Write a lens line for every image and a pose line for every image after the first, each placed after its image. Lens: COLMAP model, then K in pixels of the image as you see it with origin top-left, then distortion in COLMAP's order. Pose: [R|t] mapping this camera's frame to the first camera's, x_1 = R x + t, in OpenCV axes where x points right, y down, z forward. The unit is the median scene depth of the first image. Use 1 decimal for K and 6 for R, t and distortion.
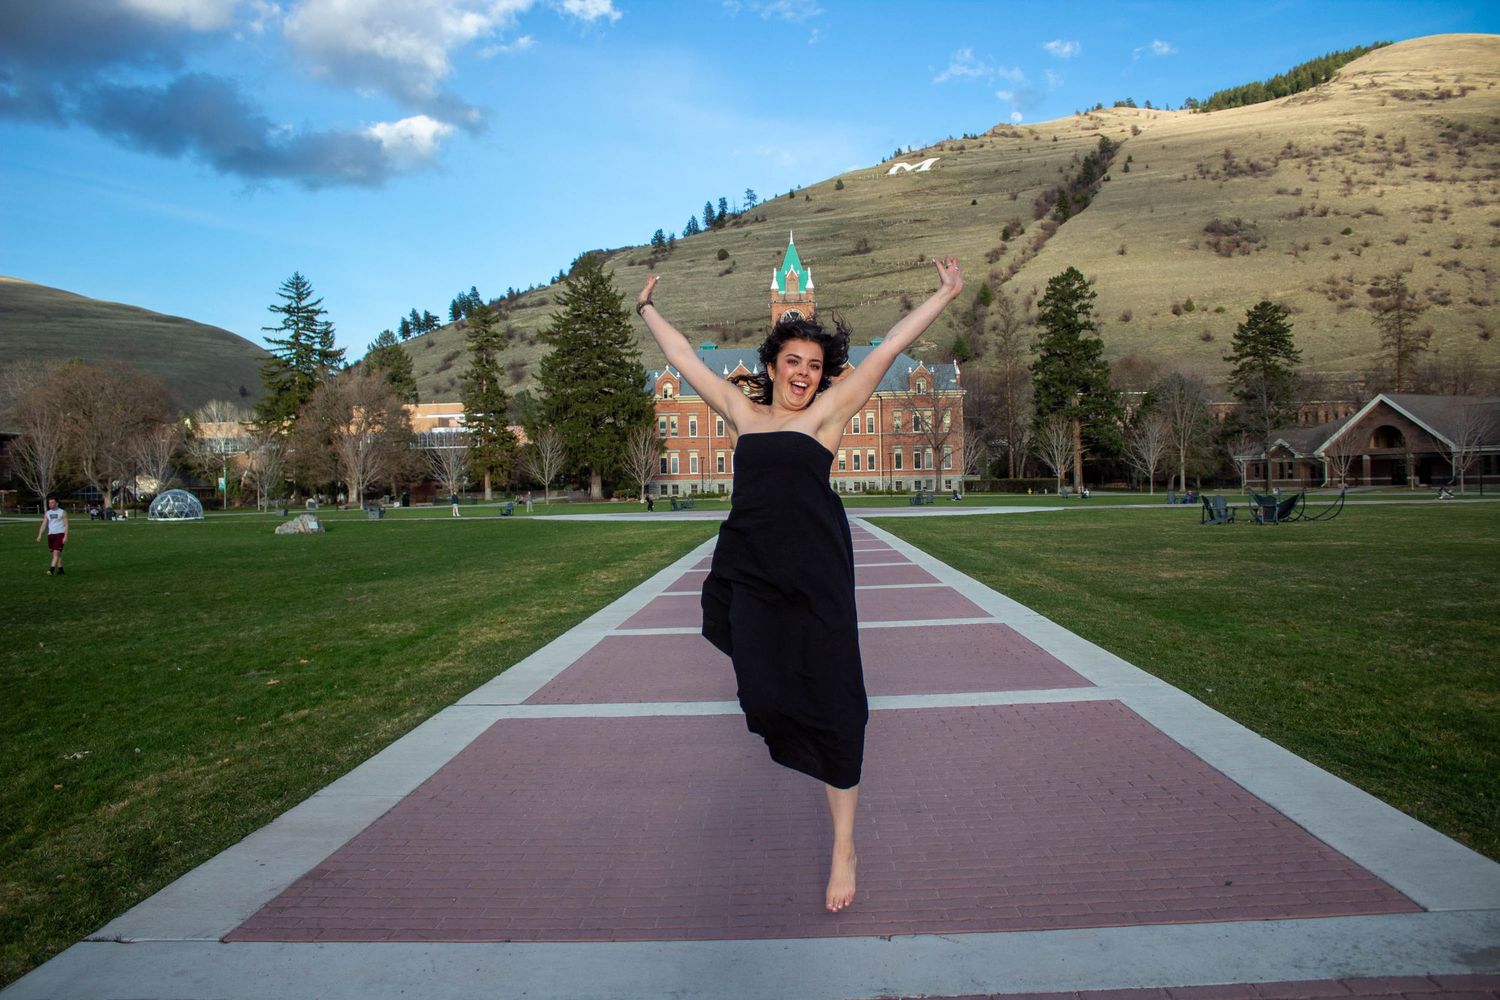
lens RADIAL K [[1230.8, 0, 747.1], [0, 1230.8, 494.9], [0, 0, 1]] dist [-0.119779, 0.023209]
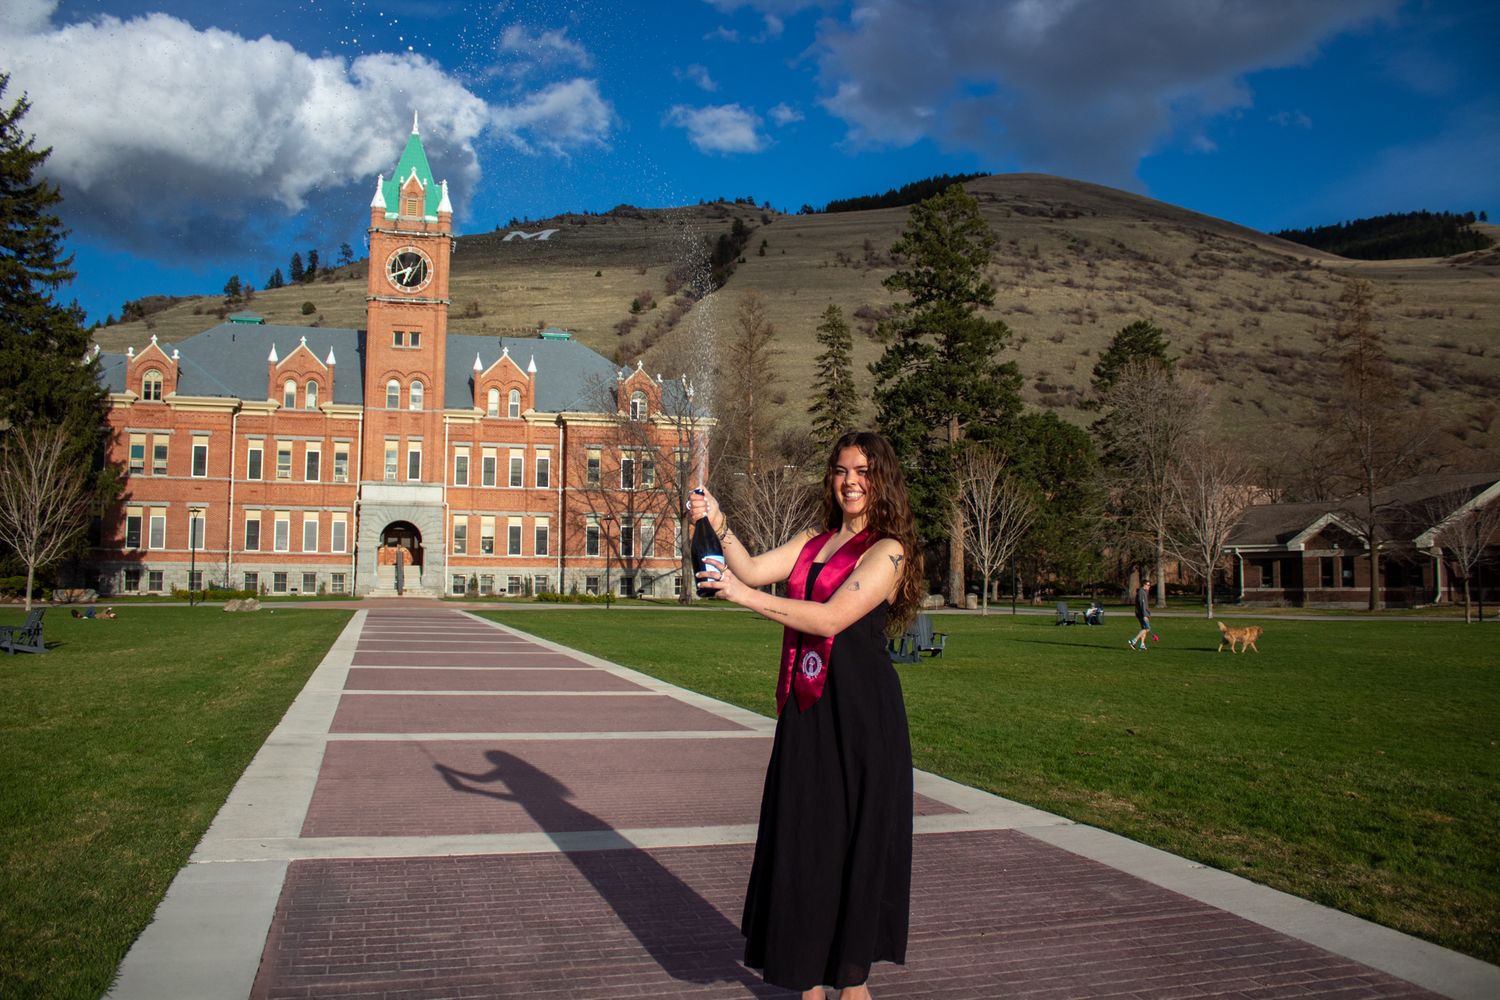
lens RADIAL K [[1230.8, 0, 755.5], [0, 1230.8, 488.5], [0, 0, 1]] dist [-0.119779, 0.023209]
pose [[0.942568, 0.049814, 0.330278, 0.002799], [-0.021255, 0.995758, -0.089528, -0.000864], [-0.333337, 0.077366, 0.939628, 0.132010]]
